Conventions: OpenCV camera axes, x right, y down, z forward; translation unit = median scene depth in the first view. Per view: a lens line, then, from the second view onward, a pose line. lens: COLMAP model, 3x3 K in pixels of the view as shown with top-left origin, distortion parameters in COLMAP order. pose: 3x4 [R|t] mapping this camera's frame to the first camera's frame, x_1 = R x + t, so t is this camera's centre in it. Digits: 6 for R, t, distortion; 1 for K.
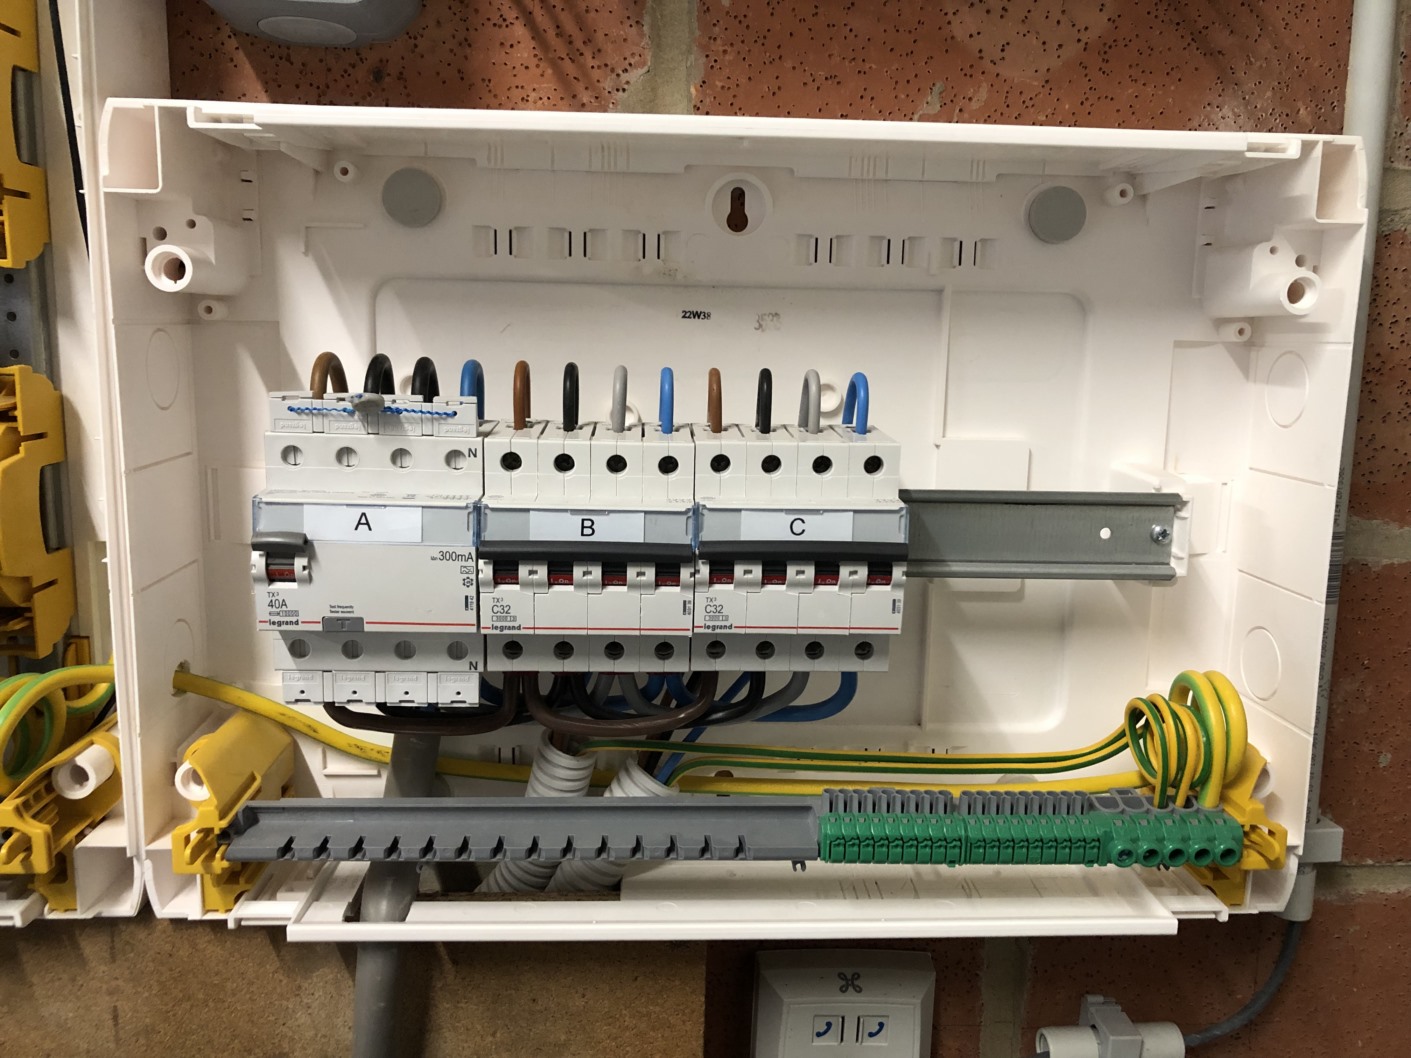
lens RADIAL K [[1146.9, 0, 712.7], [0, 1146.9, 516.9], [0, 0, 1]] dist [0.001015, -0.006276]
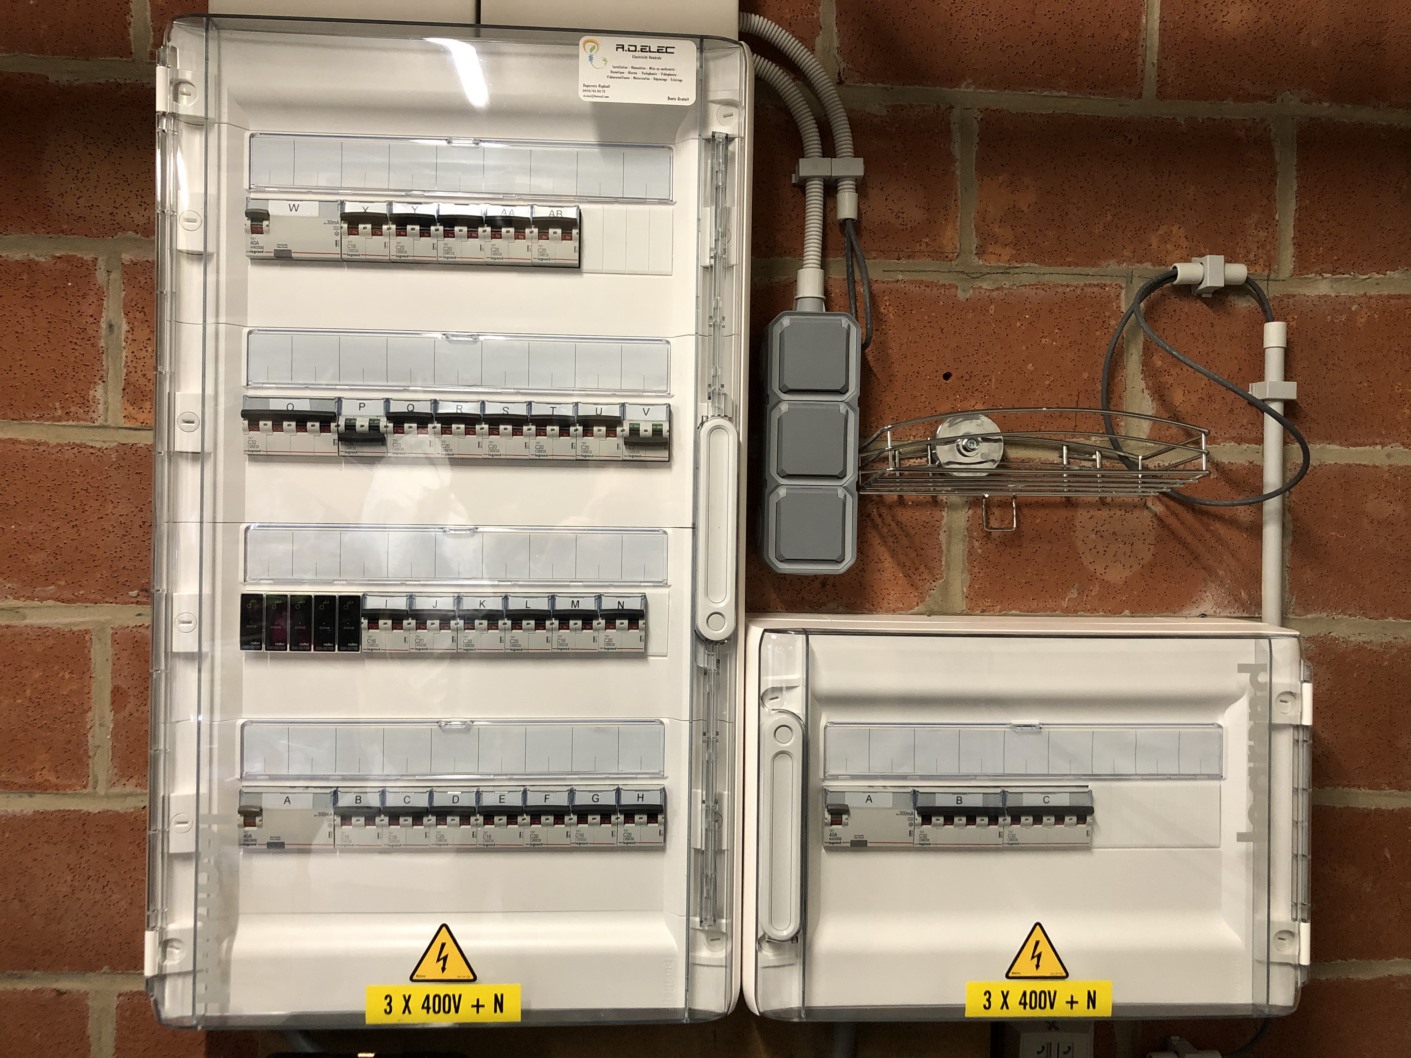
lens RADIAL K [[1146.9, 0, 703.8], [0, 1146.9, 520.6], [0, 0, 1]] dist [0.001015, -0.006276]
pose [[0.999966, -0.006011, 0.005713, -0.564151], [0.006880, 0.985979, -0.166725, -0.148150], [-0.004631, 0.166759, 0.985987, -1.261244]]
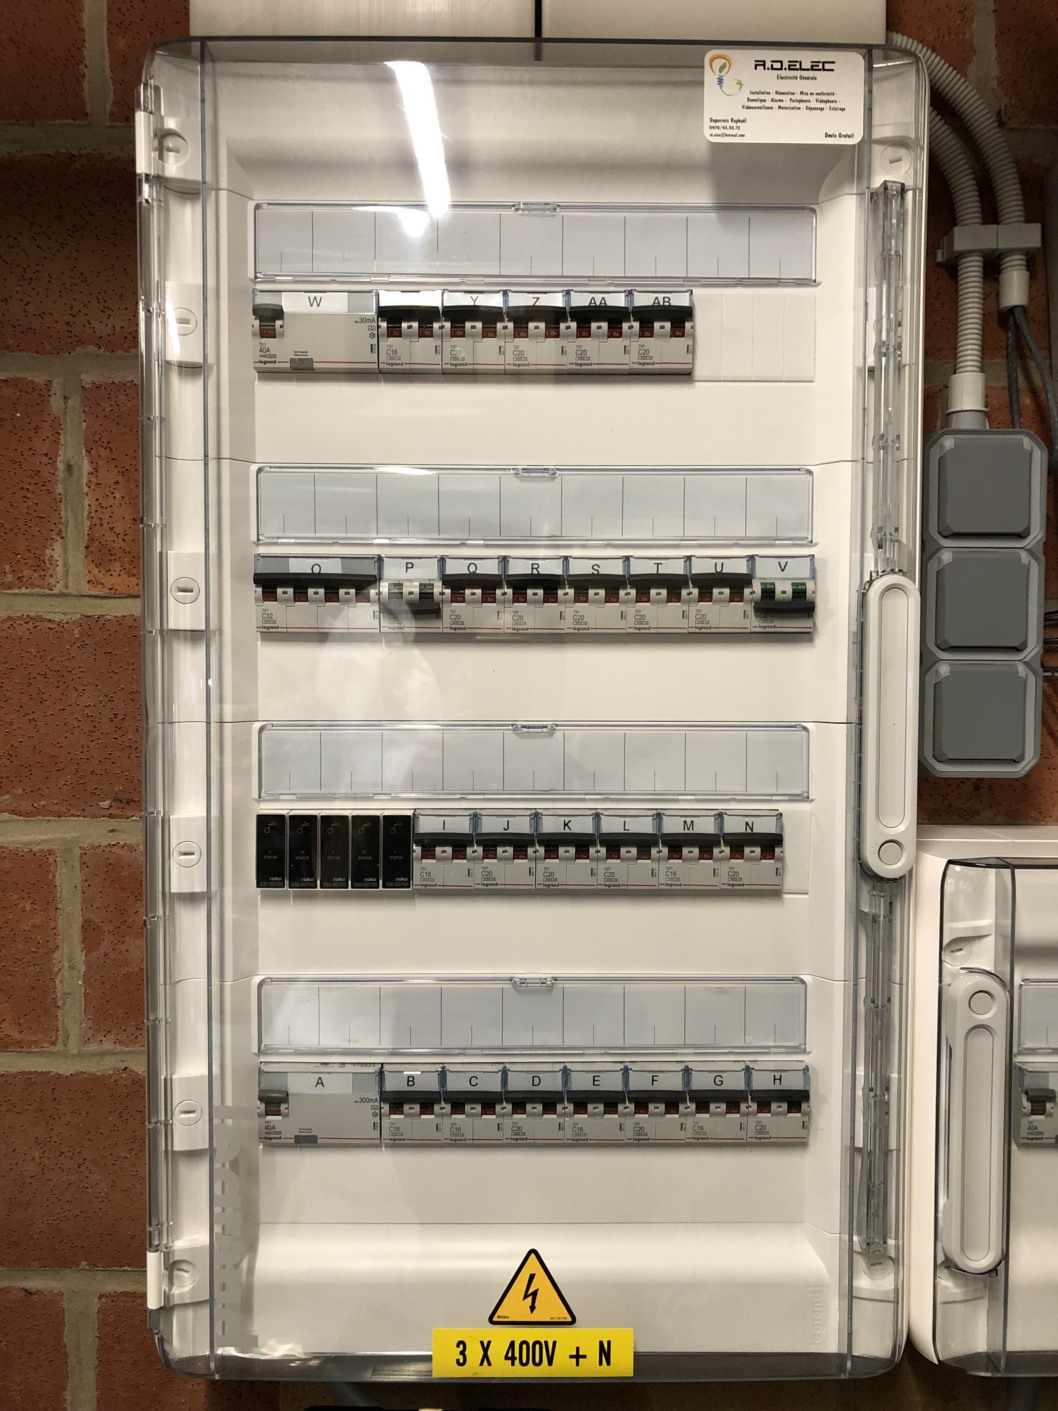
lens RADIAL K [[1146.9, 0, 523.8], [0, 1146.9, 705.5], [0, 0, 1]] dist [0.001015, -0.006276]
pose [[0.998667, -0.014301, -0.049600, -0.923887], [0.007794, 0.991615, -0.128990, -0.305073], [0.051029, 0.128432, 0.990405, -0.782406]]
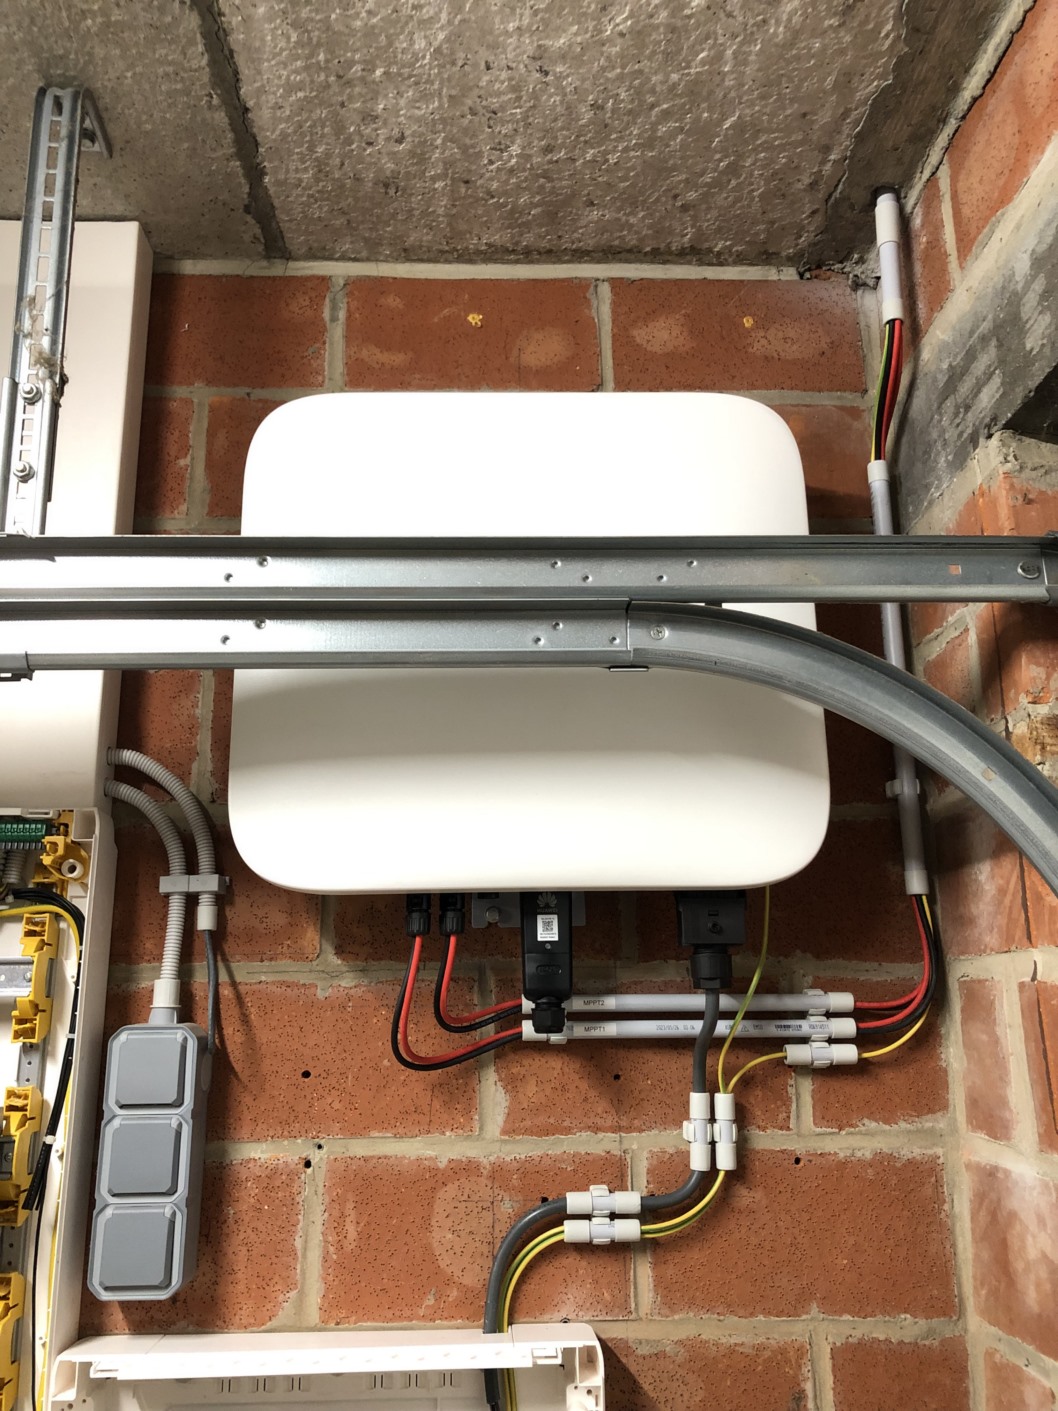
lens RADIAL K [[1146.9, 0, 520.6], [0, 1146.9, 699.5], [0, 0, 1]] dist [0.001015, -0.006276]
pose [[0.999350, -0.036014, 0.001517, 0.429631], [0.033170, 0.902318, -0.429794, -0.482062], [0.014109, 0.429565, 0.902926, -1.543015]]
